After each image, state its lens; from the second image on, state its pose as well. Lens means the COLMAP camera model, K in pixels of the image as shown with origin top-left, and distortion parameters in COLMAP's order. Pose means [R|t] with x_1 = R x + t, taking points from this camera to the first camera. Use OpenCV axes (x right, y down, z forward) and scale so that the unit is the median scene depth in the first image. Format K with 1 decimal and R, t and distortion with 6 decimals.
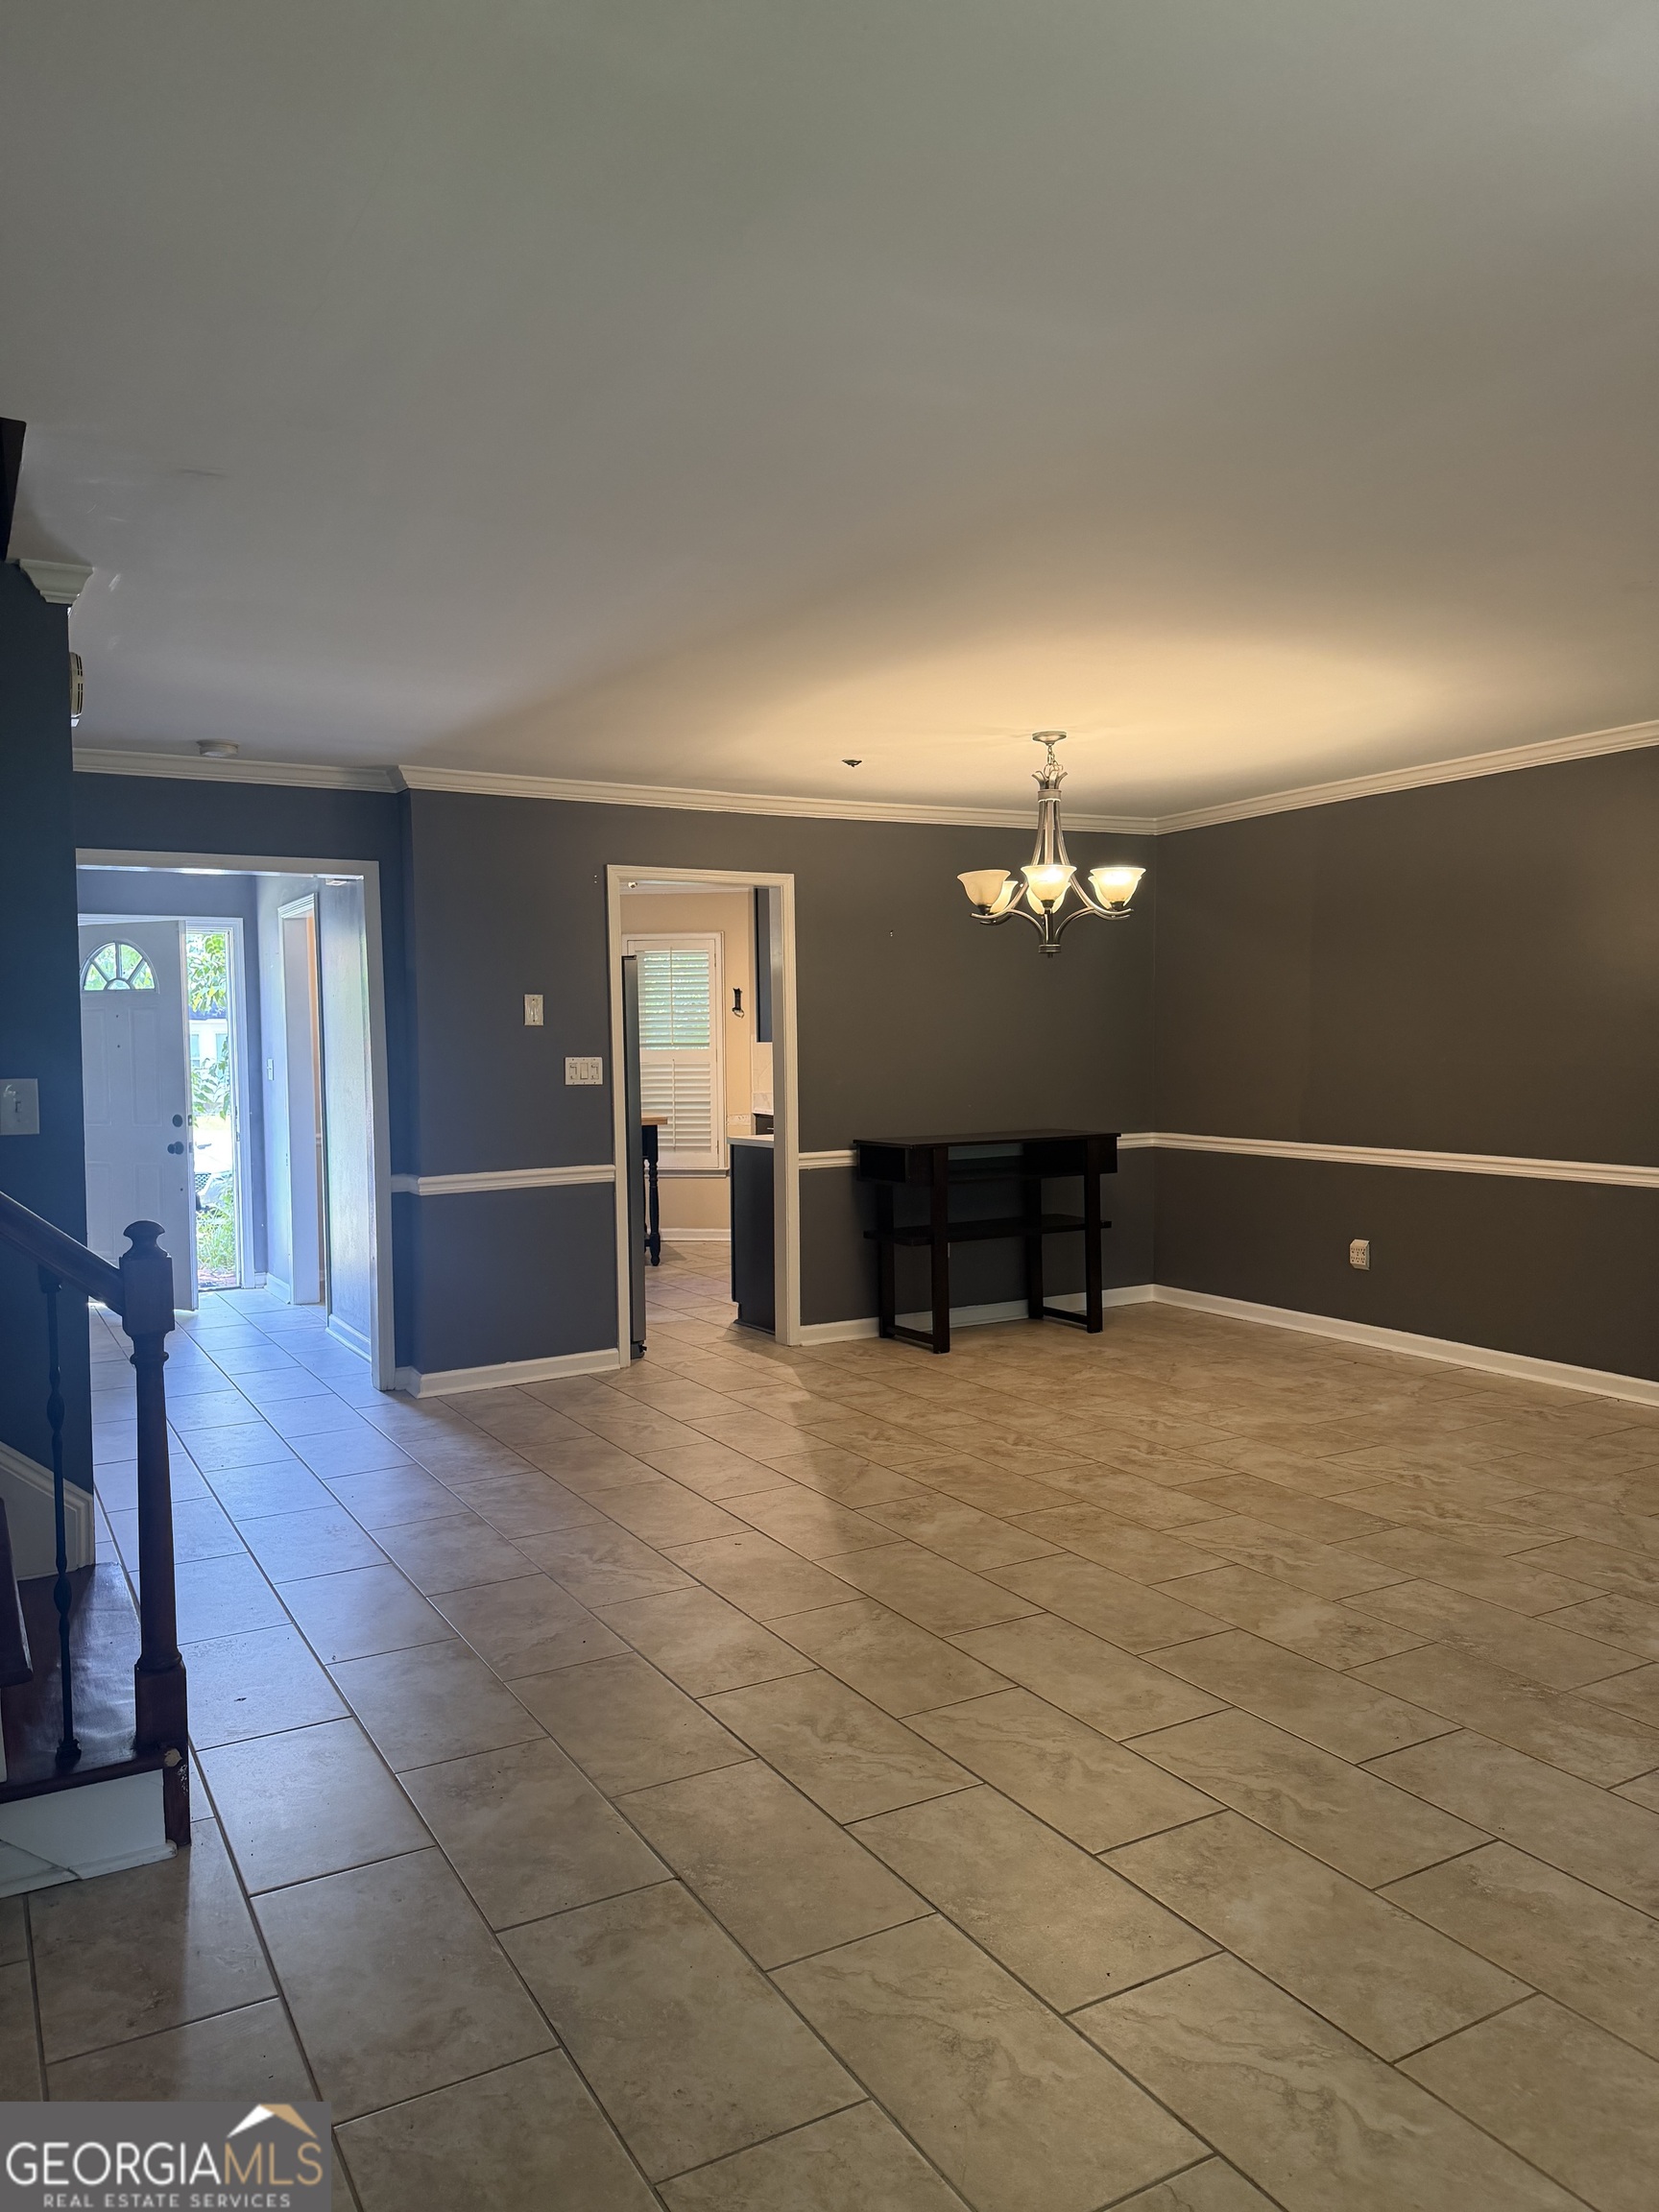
lens RADIAL K [[1559.1, 0, 829.5], [0, 1559.1, 1106.0], [0, 0, 1]] dist [0.087670, -0.099888]
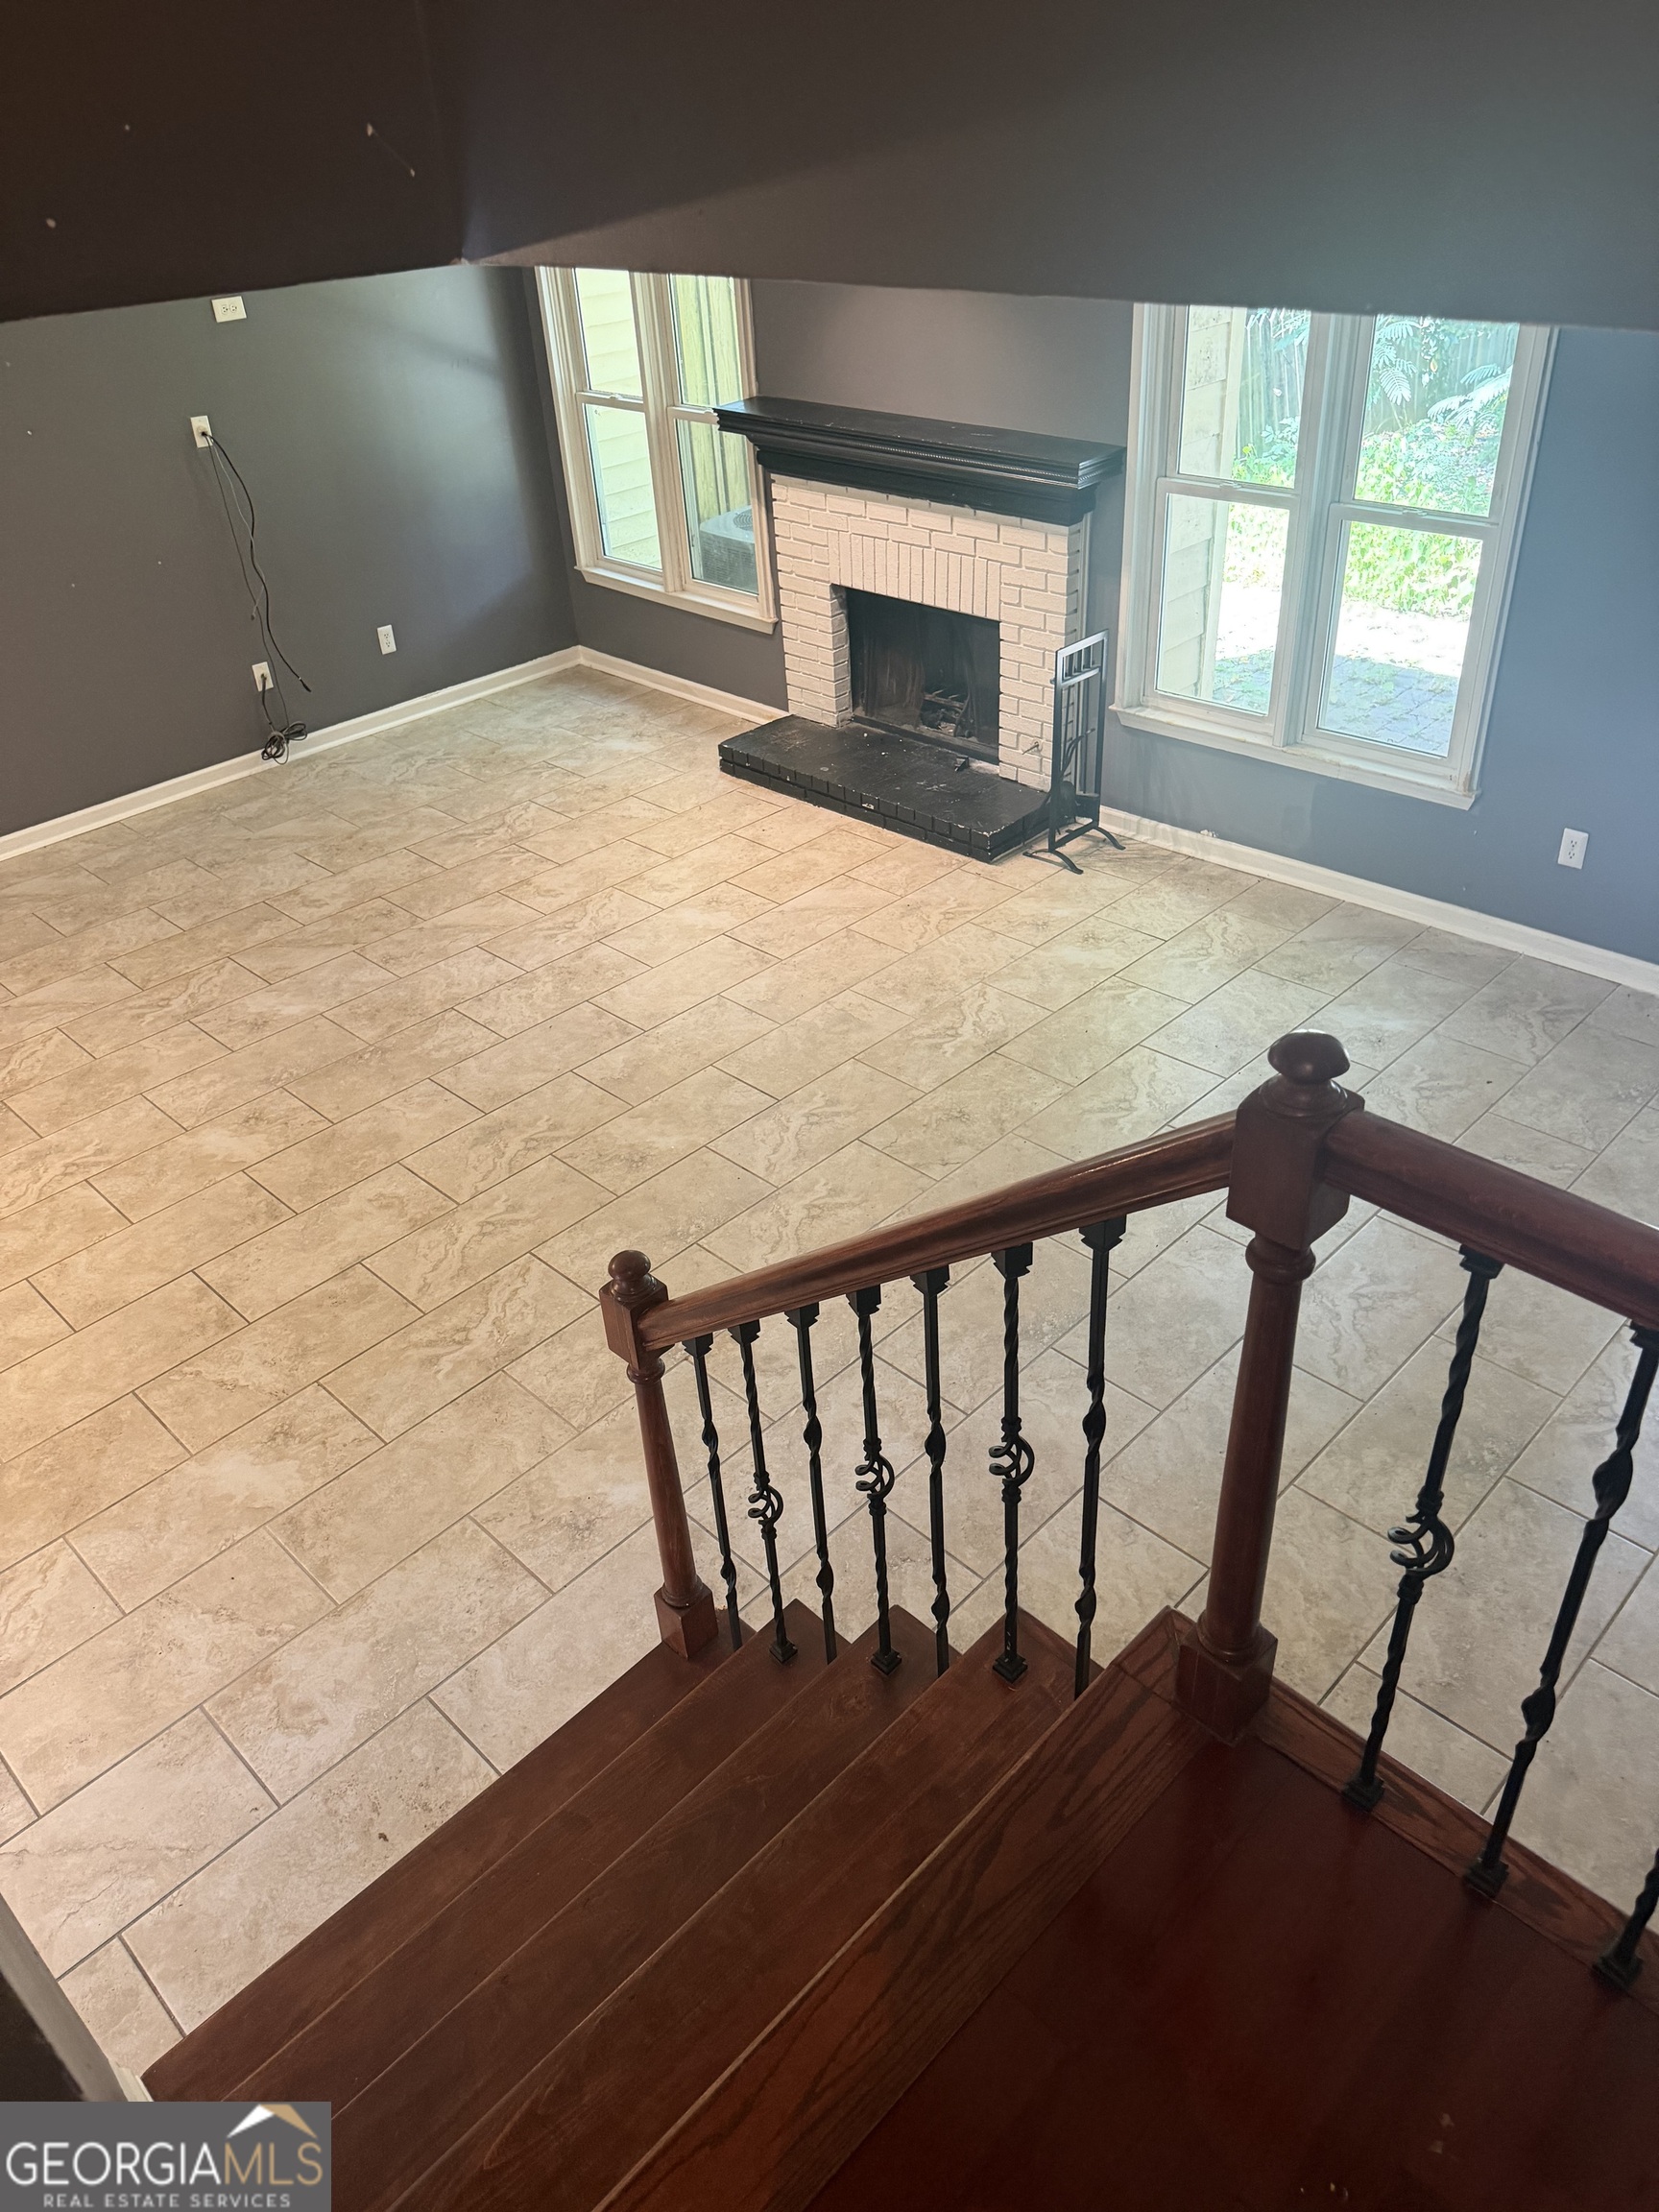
lens RADIAL K [[1559.1, 0, 829.5], [0, 1559.1, 1106.0], [0, 0, 1]] dist [0.087670, -0.099888]
pose [[-0.271670, -0.517305, 0.811536, -0.724492], [0.101363, 0.823180, 0.558659, -0.305489], [-0.957038, 0.234031, -0.171198, 0.651135]]
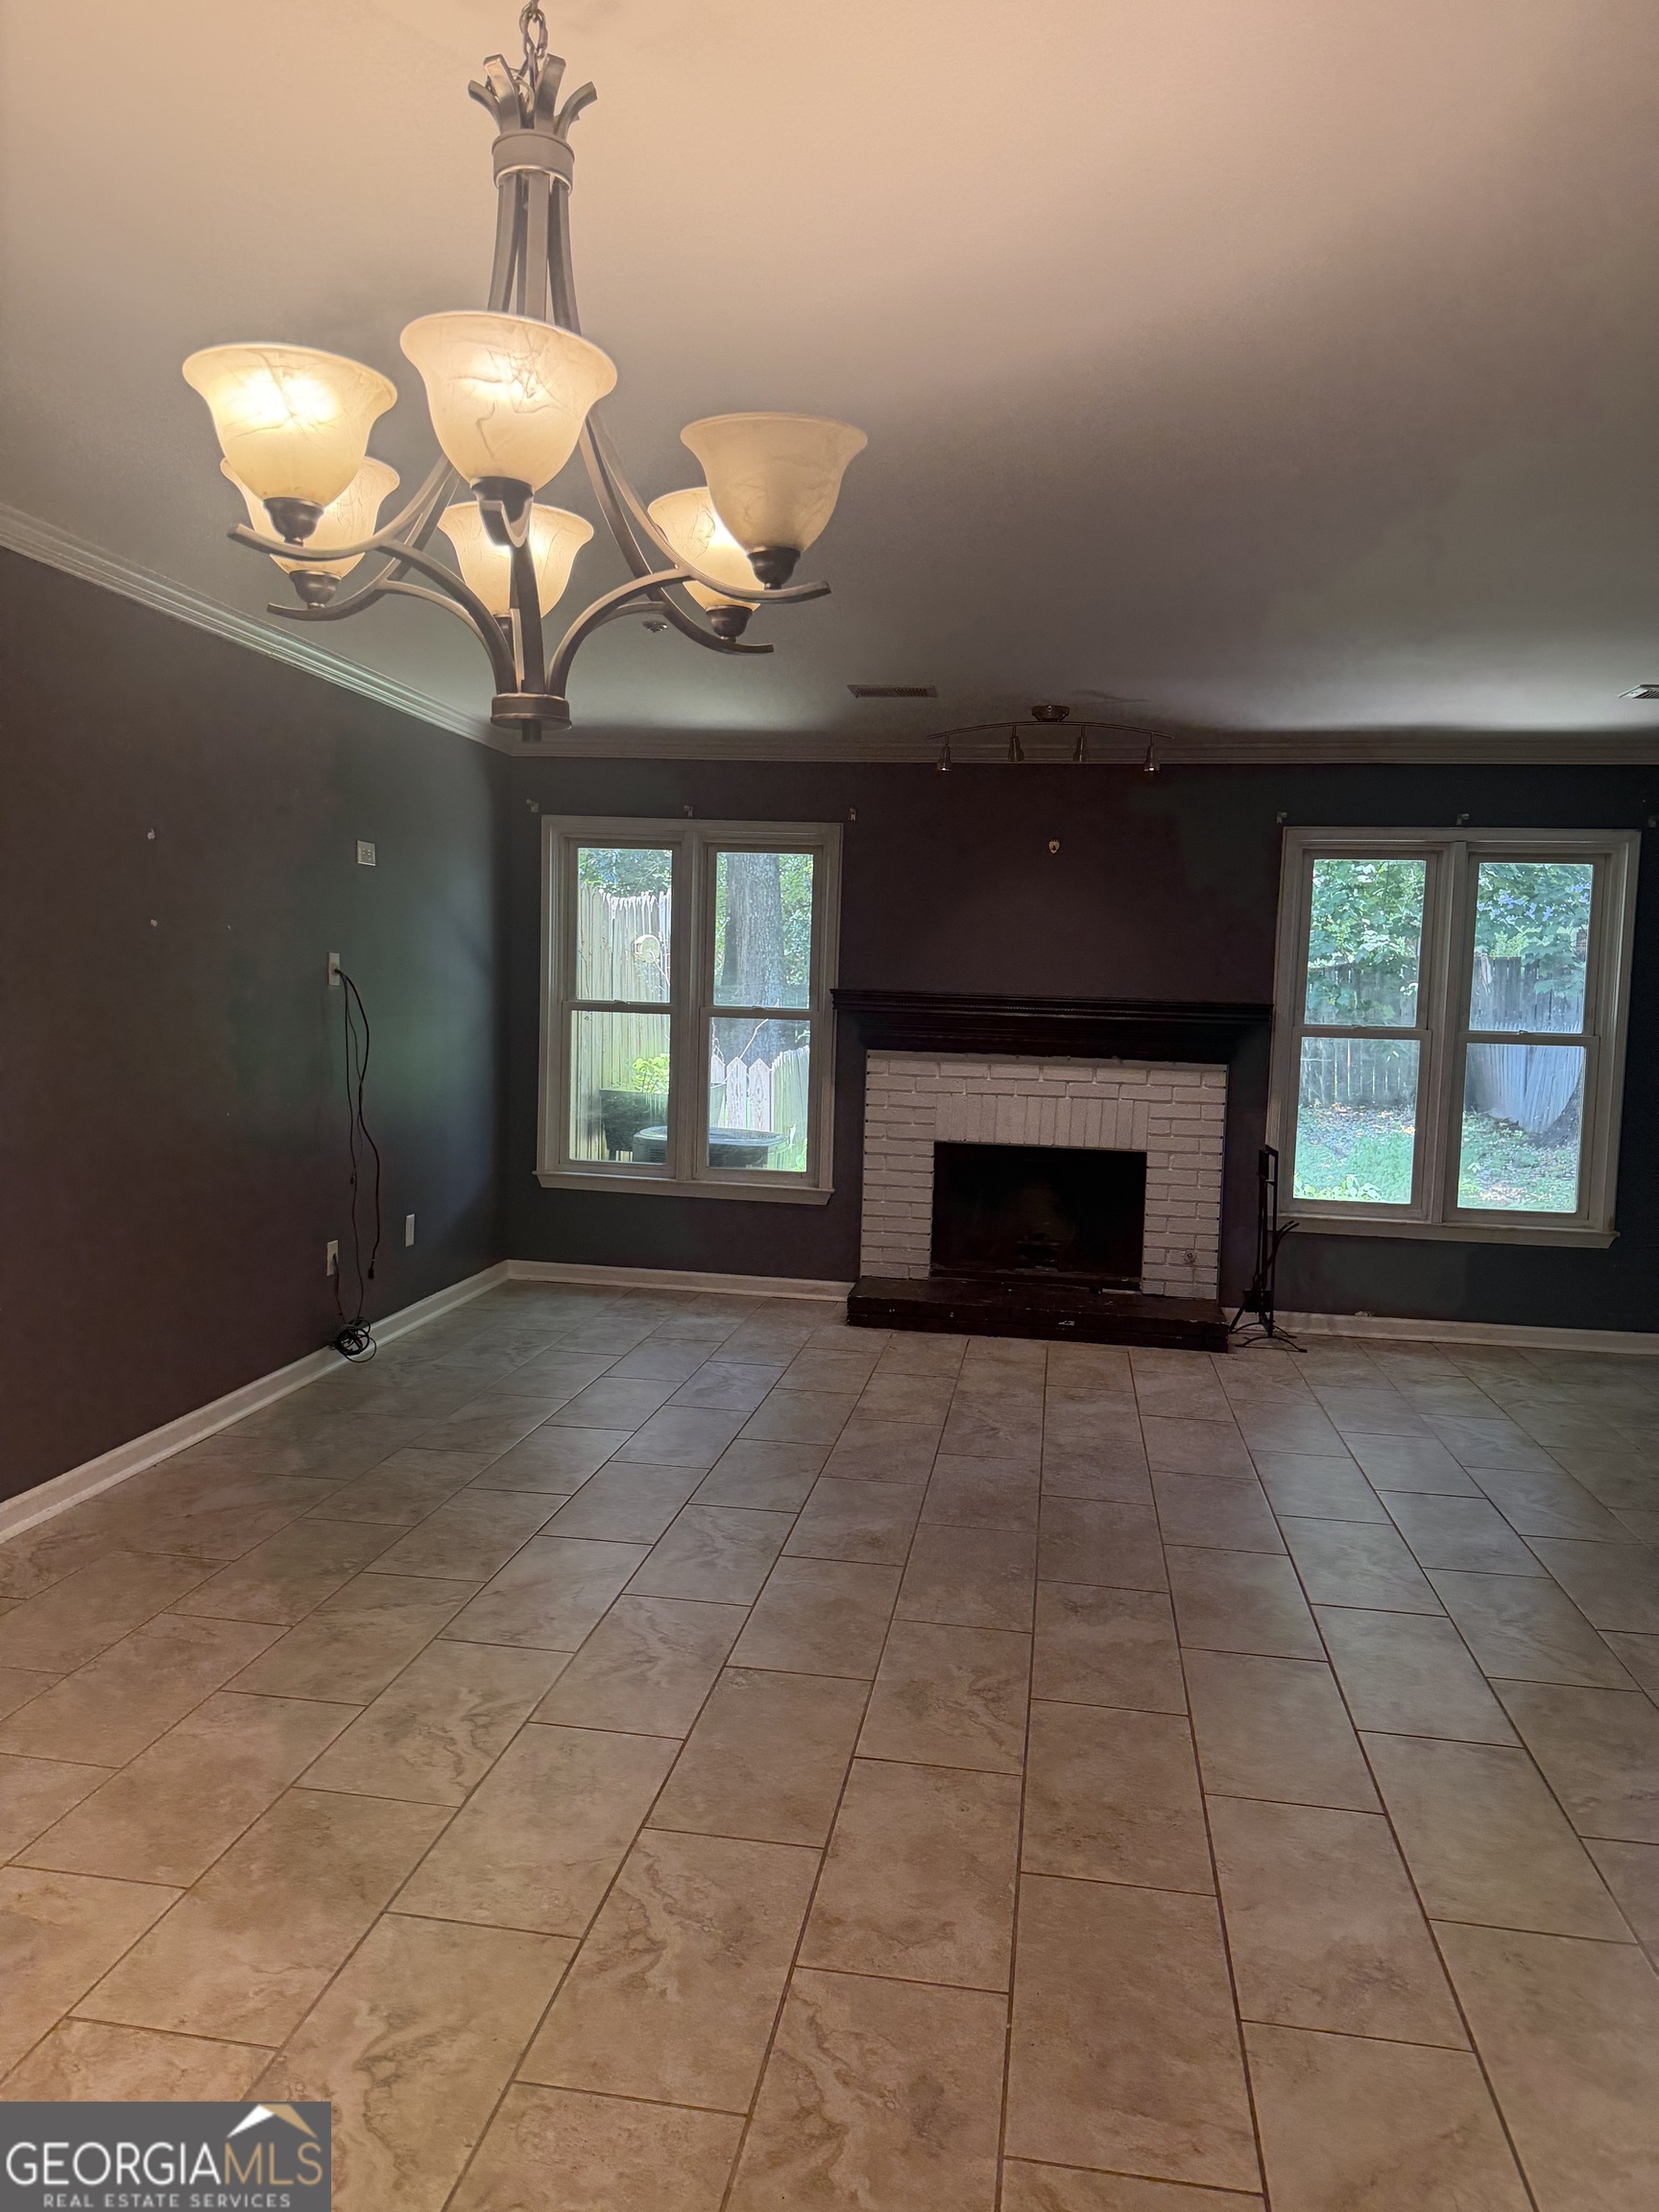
lens RADIAL K [[1559.1, 0, 829.5], [0, 1559.1, 1106.0], [0, 0, 1]] dist [0.087670, -0.099888]
pose [[-0.784391, -0.062935, 0.617065, -0.116539], [0.003929, 0.994315, 0.106406, -0.076122], [-0.620254, 0.085888, -0.779685, 1.570545]]
